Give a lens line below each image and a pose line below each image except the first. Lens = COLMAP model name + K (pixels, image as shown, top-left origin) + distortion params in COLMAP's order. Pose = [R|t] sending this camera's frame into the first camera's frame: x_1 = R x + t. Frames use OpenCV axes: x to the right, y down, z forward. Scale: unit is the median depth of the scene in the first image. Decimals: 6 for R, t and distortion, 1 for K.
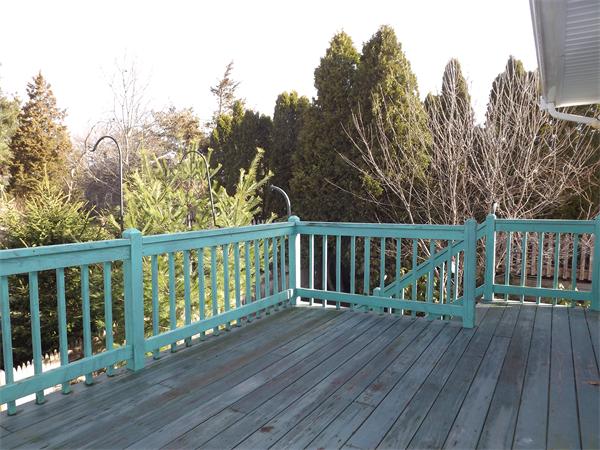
lens RADIAL K [[438.0, 0, 300.0], [0, 438.0, 225.0], [0, 0, 1]] dist [-0.057226, -0.000491]
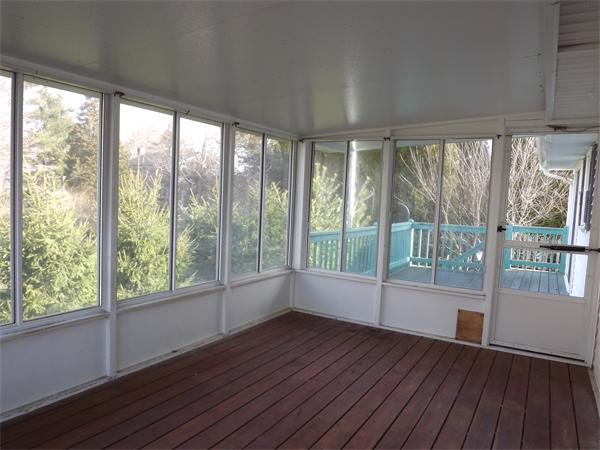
lens RADIAL K [[438.0, 0, 300.0], [0, 438.0, 225.0], [0, 0, 1]] dist [-0.057226, -0.000491]
pose [[0.998807, 0.045772, 0.016988, -0.294914], [-0.045840, 0.998942, 0.003659, 0.011067], [-0.016802, -0.004434, 0.999849, -0.500310]]
